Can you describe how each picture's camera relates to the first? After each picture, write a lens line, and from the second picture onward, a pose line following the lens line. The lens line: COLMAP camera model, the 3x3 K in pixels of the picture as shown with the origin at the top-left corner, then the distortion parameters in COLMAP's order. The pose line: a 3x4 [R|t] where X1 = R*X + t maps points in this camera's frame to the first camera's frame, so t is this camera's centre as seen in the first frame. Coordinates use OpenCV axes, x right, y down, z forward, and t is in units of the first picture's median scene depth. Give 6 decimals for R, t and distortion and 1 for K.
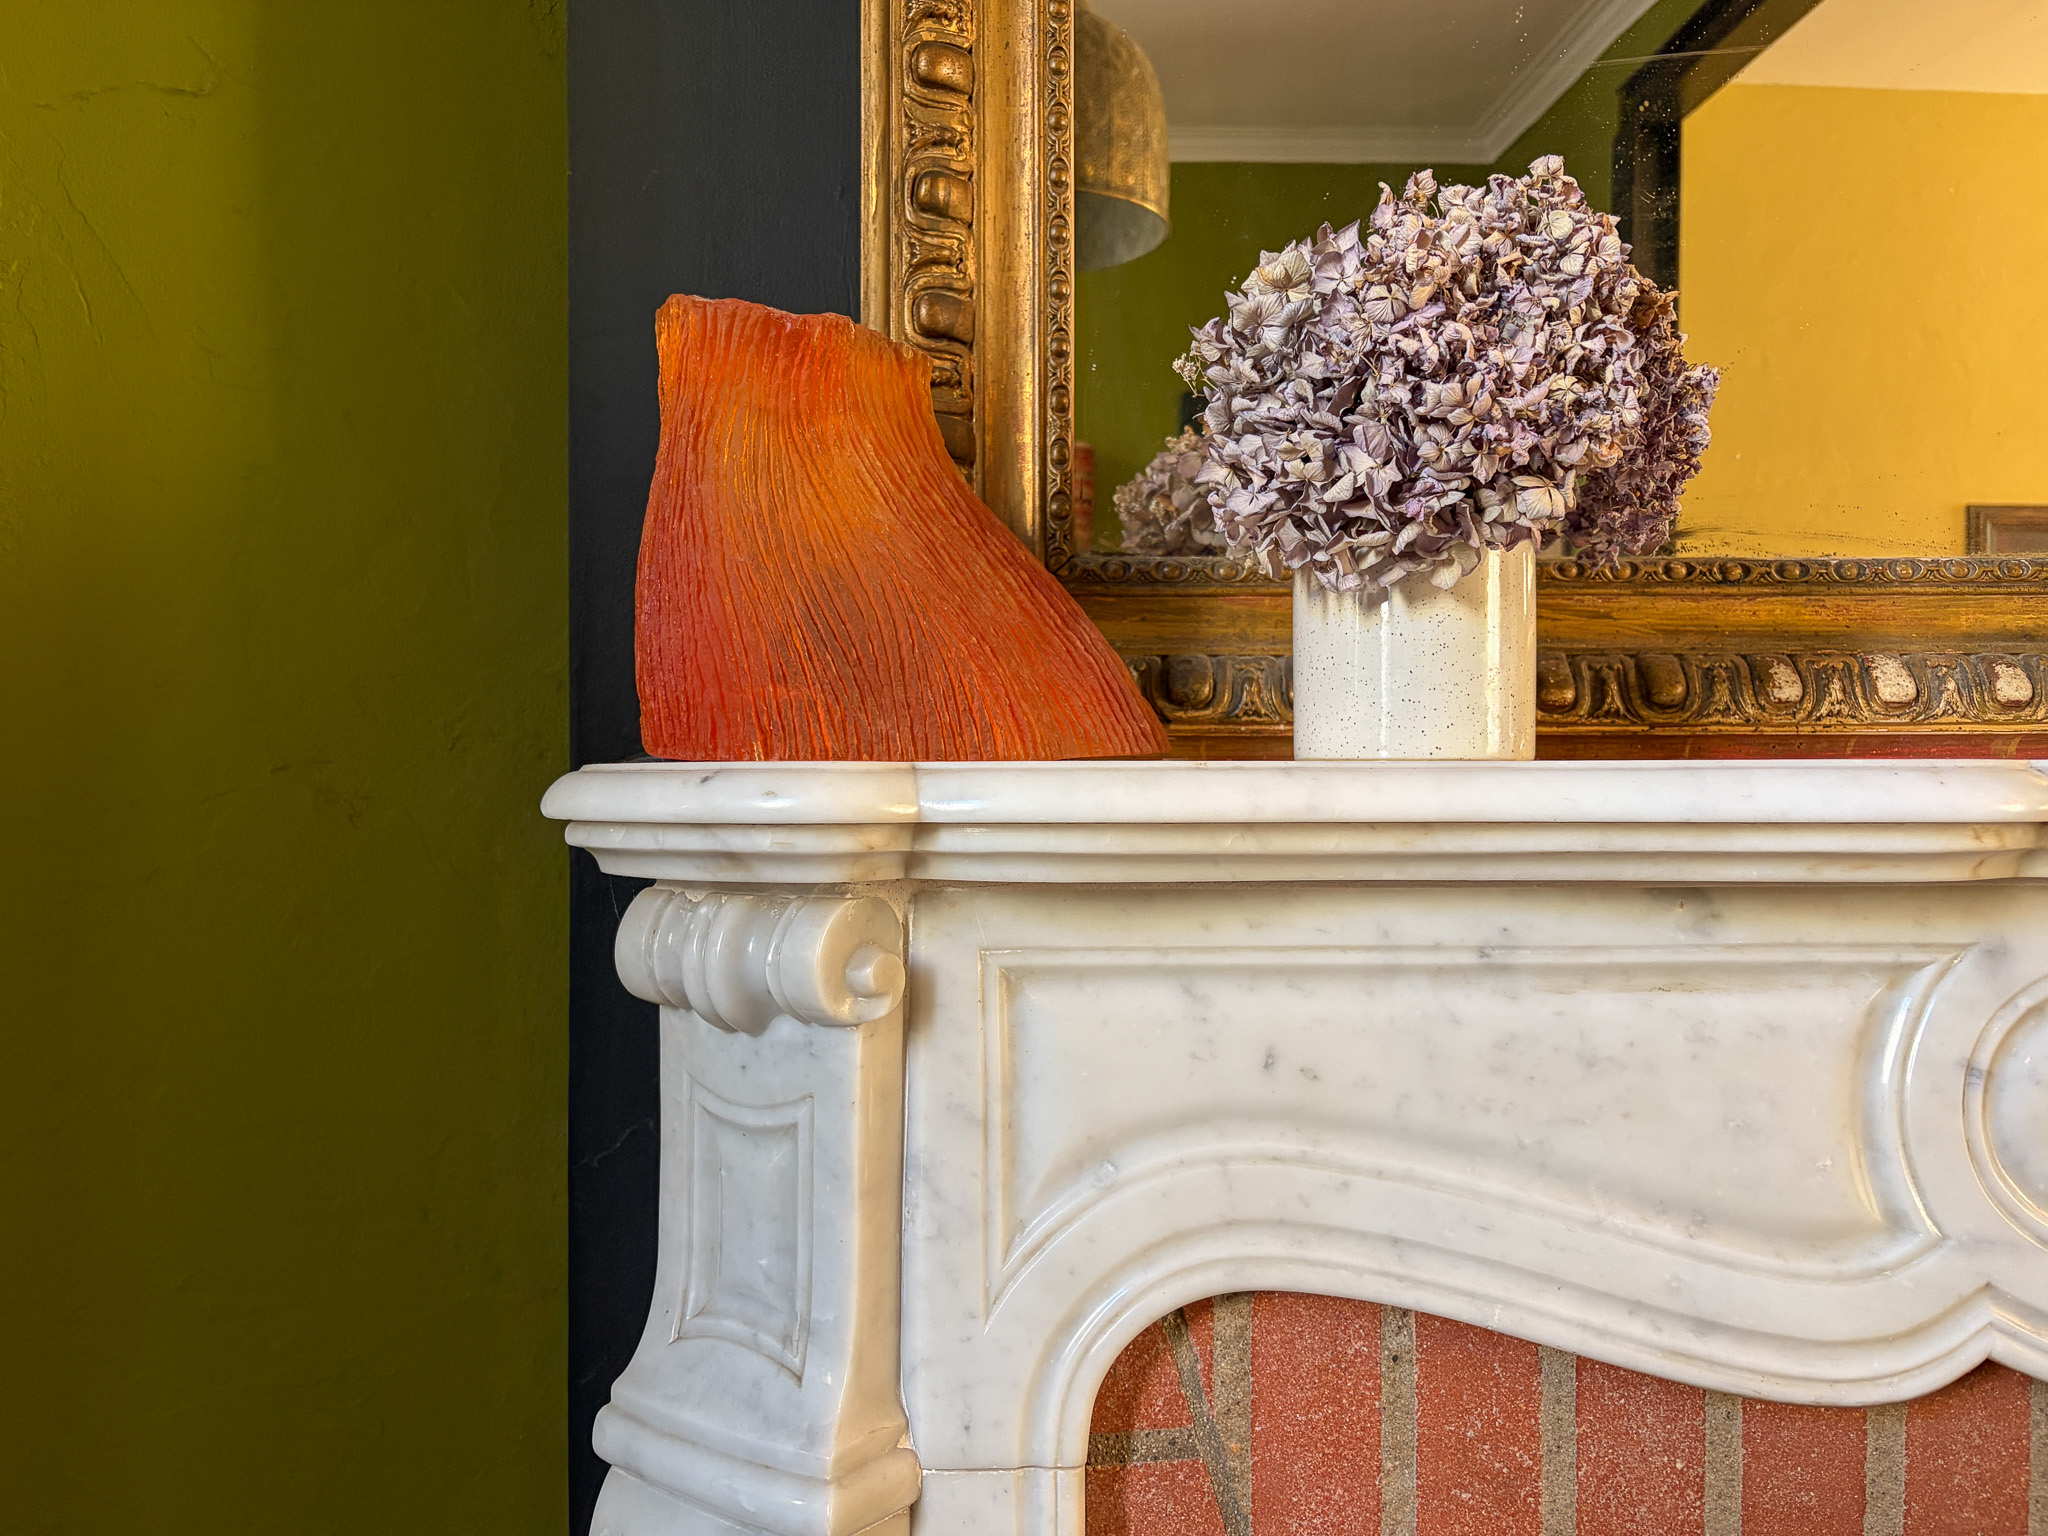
lens RADIAL K [[1573.6, 0, 1027.7], [0, 1573.6, 766.1], [0, 0, 1]] dist [-0.046519, -0.005115]
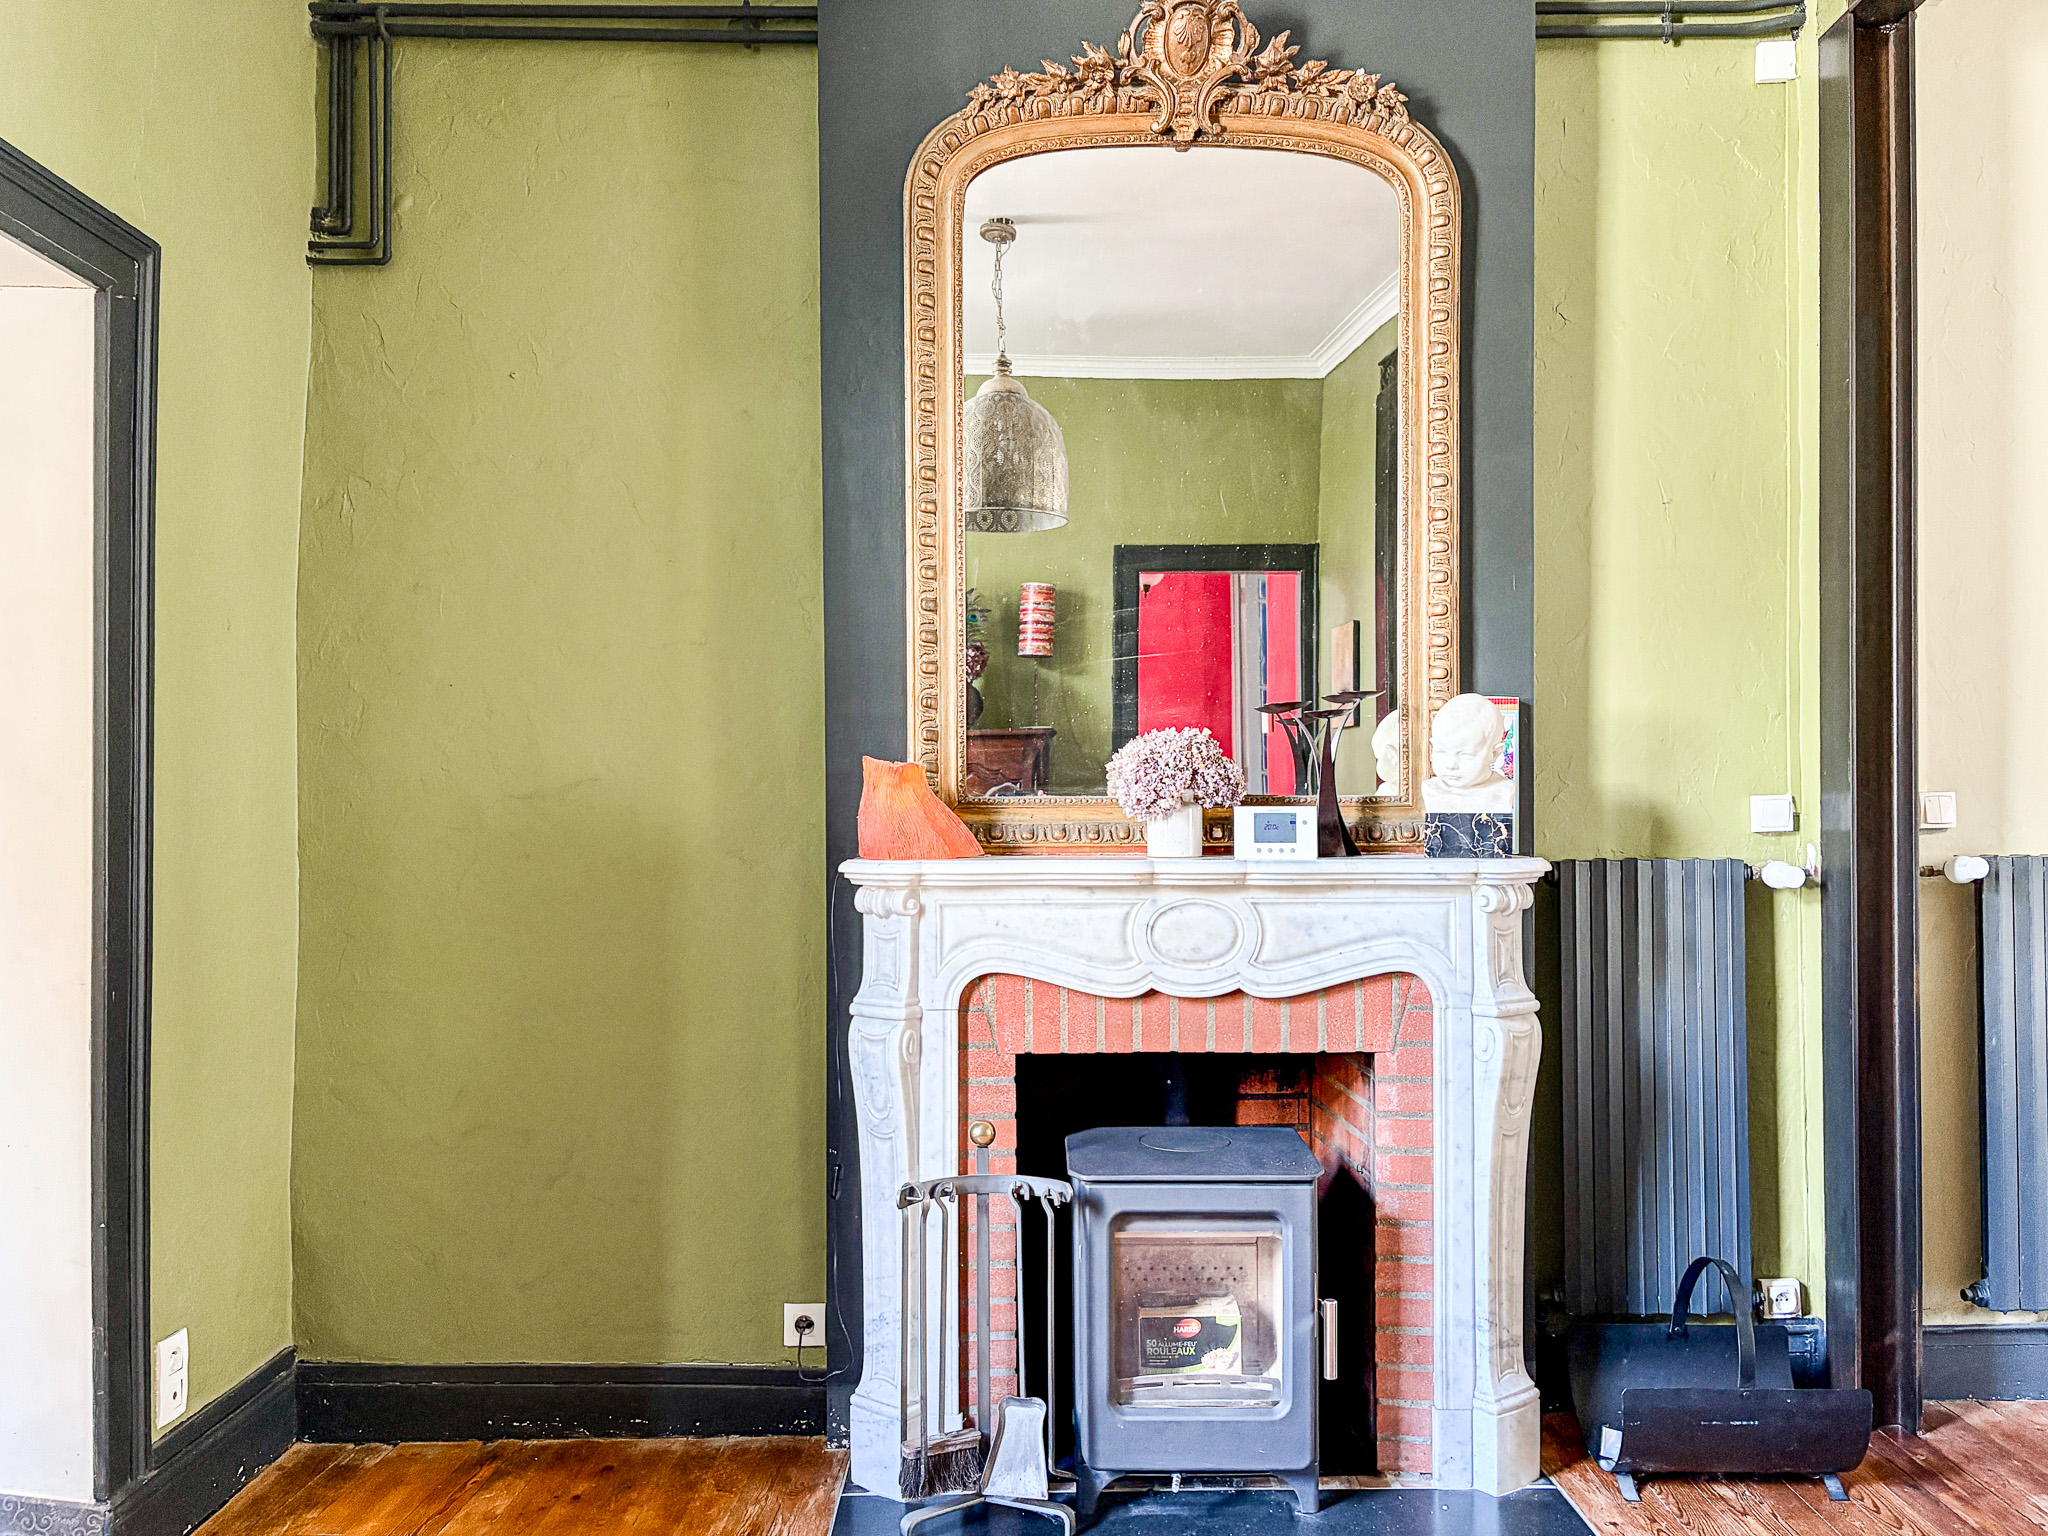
lens RADIAL K [[1573.6, 0, 1018.0], [0, 1573.6, 766.6], [0, 0, 1]] dist [-0.046519, -0.005115]
pose [[0.999740, -0.003833, -0.022482, 0.322170], [0.003890, 0.999989, 0.002492, -0.288775], [0.022473, -0.002579, 0.999744, -3.652956]]
